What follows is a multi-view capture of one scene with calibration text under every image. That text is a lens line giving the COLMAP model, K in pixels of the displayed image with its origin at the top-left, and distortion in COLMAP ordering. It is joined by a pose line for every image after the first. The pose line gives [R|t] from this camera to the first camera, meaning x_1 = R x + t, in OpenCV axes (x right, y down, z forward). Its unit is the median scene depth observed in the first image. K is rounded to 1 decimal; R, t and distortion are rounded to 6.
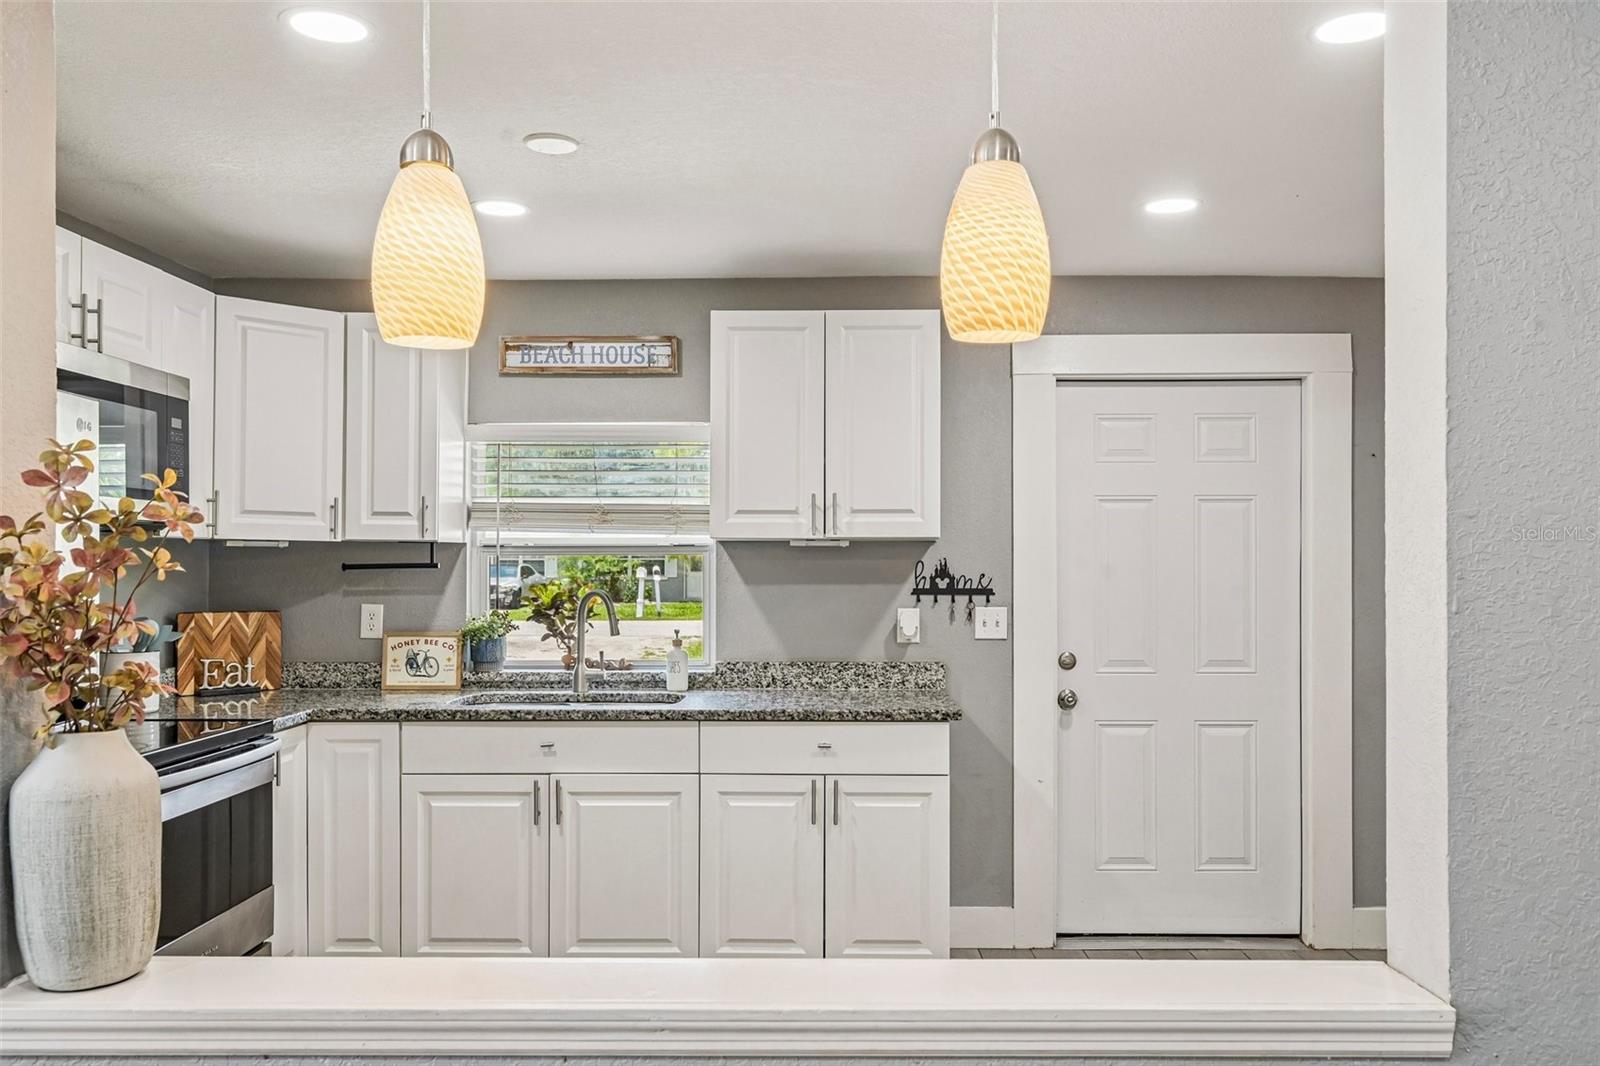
lens RADIAL K [[1336.9, 0, 802.1], [0, 1336.9, 559.2], [0, 0, 1]] dist [-0.009462, -0.001225]
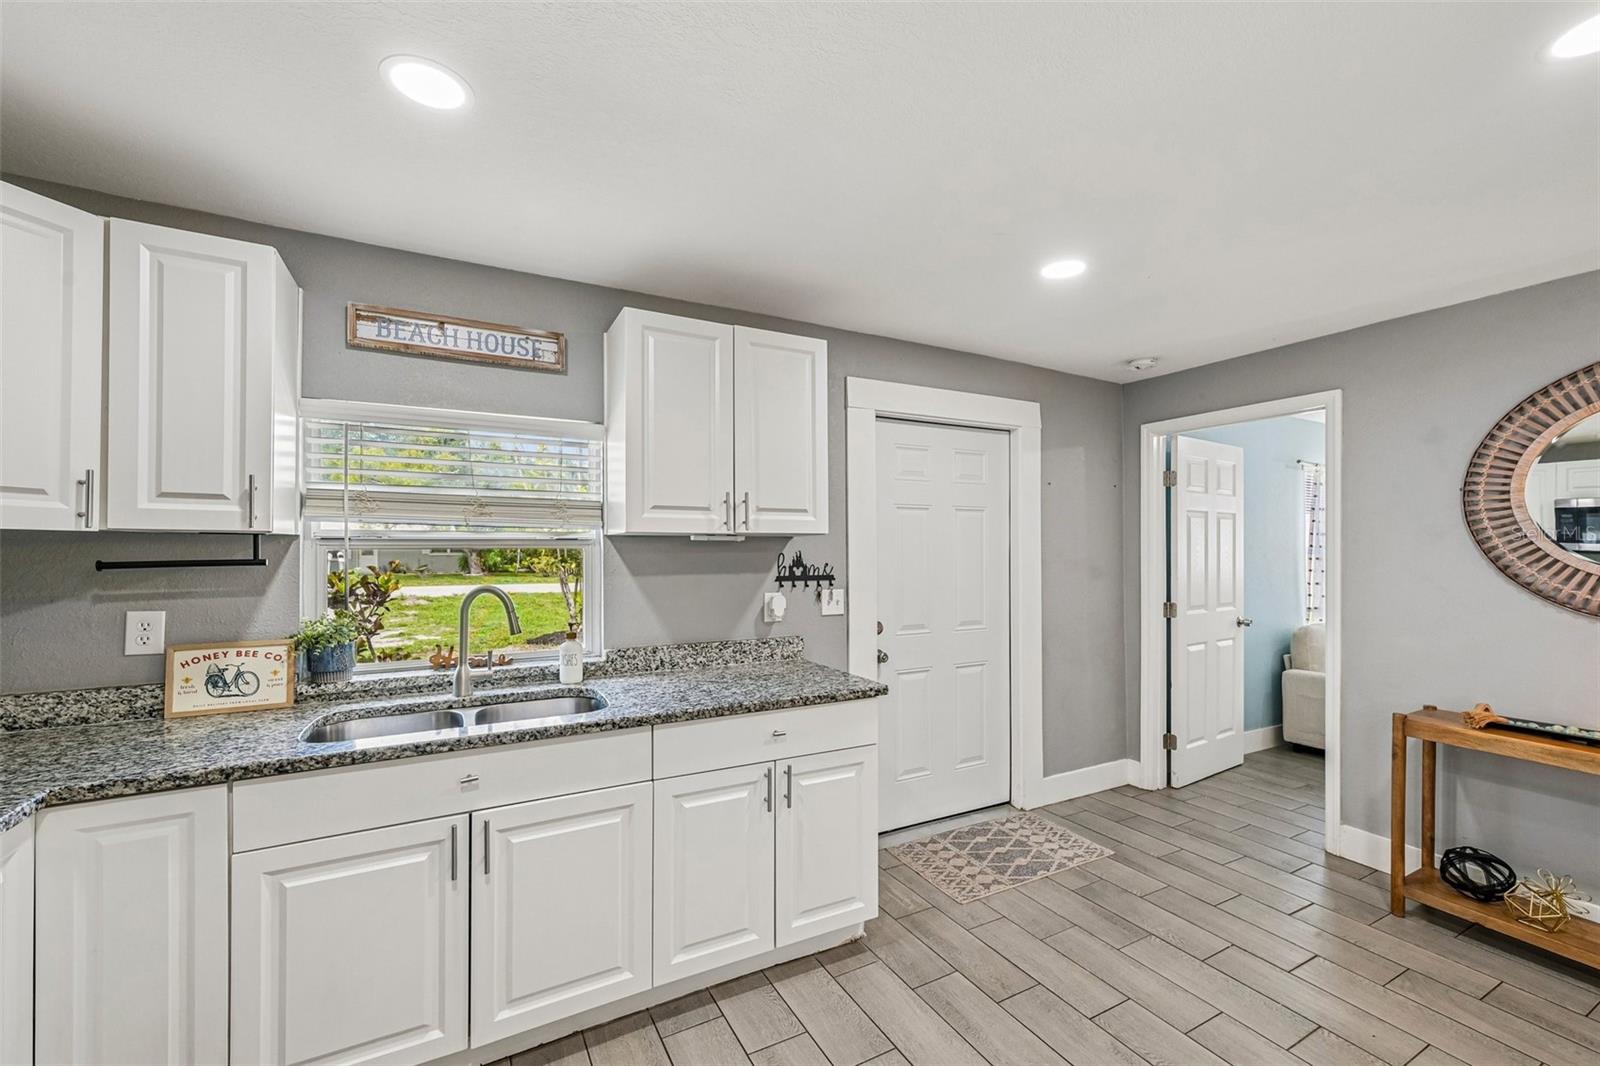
lens RADIAL K [[688.2, 0, 860.8], [0, 688.2, 547.7], [0, 0, 1]] dist [0.004143, 0.000377]
pose [[0.852415, -0.000658, 0.522865, -0.176730], [0.000137, 0.999999, 0.001035, -0.004256], [-0.522865, -0.000811, 0.852415, 0.433496]]
